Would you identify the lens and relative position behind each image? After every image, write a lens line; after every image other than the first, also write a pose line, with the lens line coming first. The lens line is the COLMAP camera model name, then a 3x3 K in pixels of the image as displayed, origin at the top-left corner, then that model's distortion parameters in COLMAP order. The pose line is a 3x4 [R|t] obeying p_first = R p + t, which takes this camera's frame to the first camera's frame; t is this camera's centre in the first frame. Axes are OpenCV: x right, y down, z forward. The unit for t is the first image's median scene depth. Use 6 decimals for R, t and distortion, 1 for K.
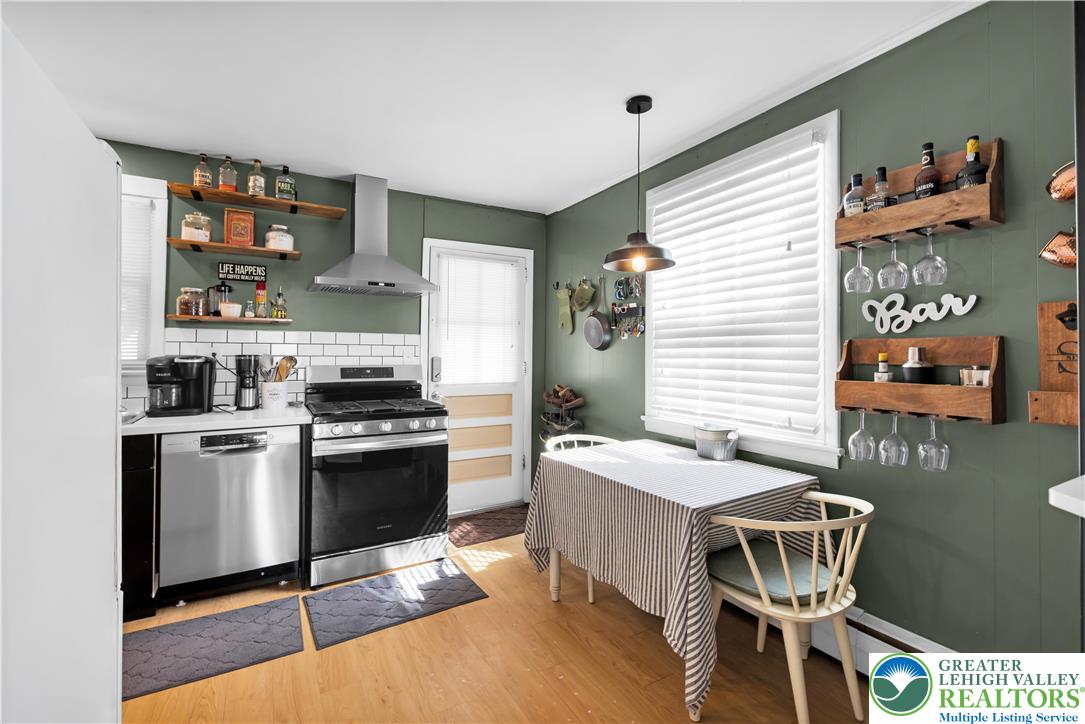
lens RADIAL K [[472.5, 0, 537.1], [0, 472.5, 351.6], [0, 0, 1]] dist [-0.003297, 0.000713]
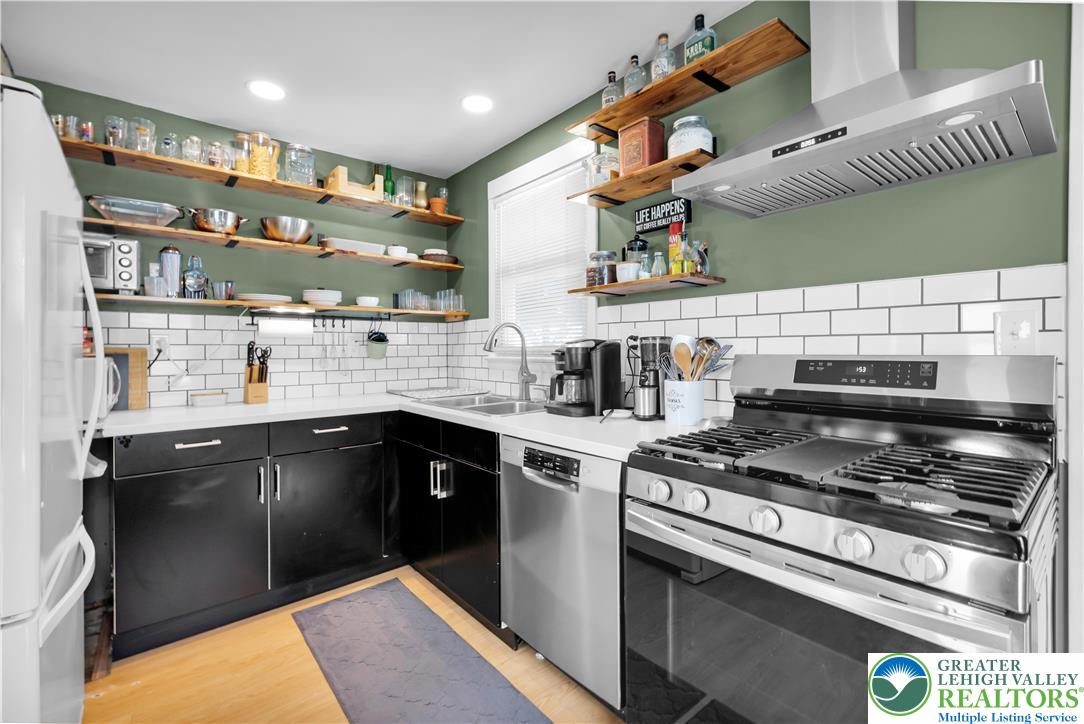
lens RADIAL K [[472.1, 0, 525.7], [0, 472.1, 350.8], [0, 0, 1]] dist [-0.003297, 0.000713]
pose [[0.158623, -0.001791, -0.987338, 0.012915], [0.009435, 0.999955, -0.000298, 0.024862], [0.987294, -0.009268, 0.158633, 0.717641]]
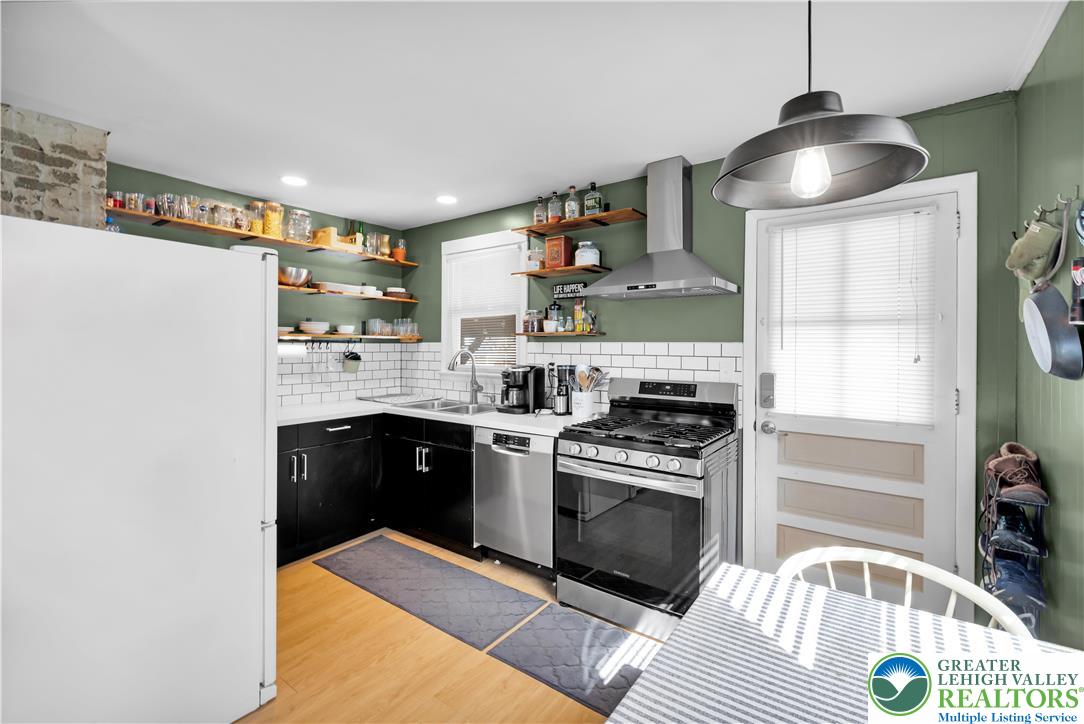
lens RADIAL K [[472.1, 0, 532.4], [0, 472.1, 348.3], [0, 0, 1]] dist [-0.003297, 0.000713]
pose [[0.398540, 0.000086, -0.917151, 0.372761], [0.000472, 1.000000, 0.000299, -0.033292], [0.917151, -0.000552, 0.398540, 0.487863]]
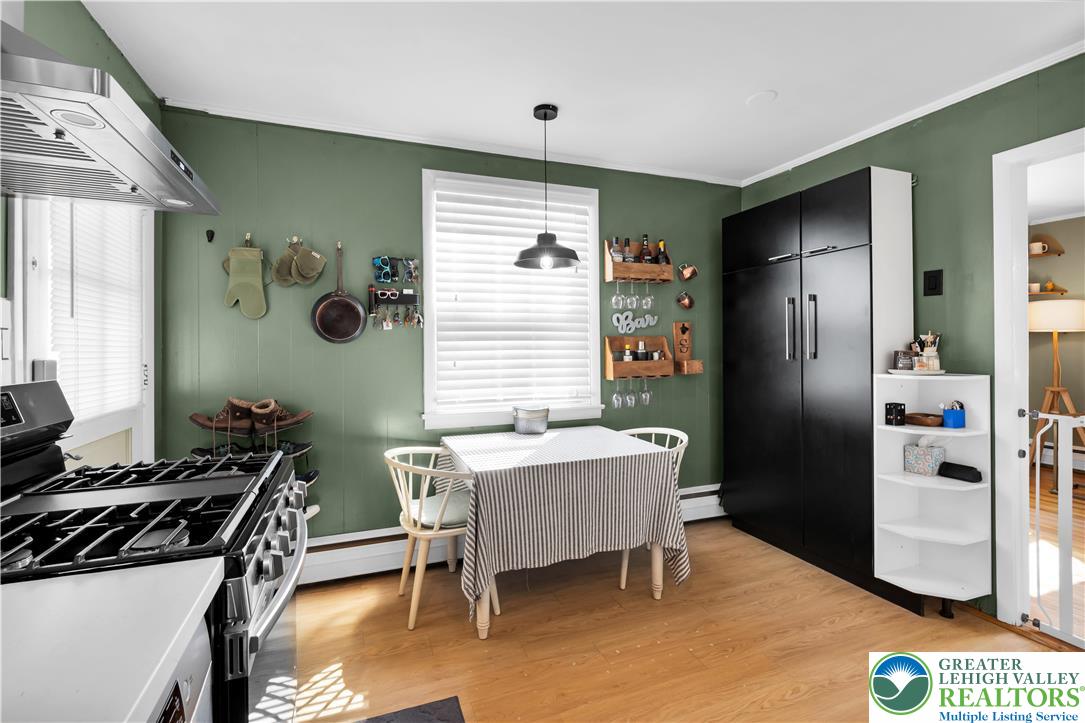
lens RADIAL K [[472.5, 0, 538.0], [0, 472.5, 351.4], [0, 0, 1]] dist [-0.003297, 0.000713]
pose [[0.159272, -0.017300, 0.987083, -0.667348], [0.003369, 0.999850, 0.016981, -0.001677], [-0.987229, 0.000621, 0.159306, 0.663711]]
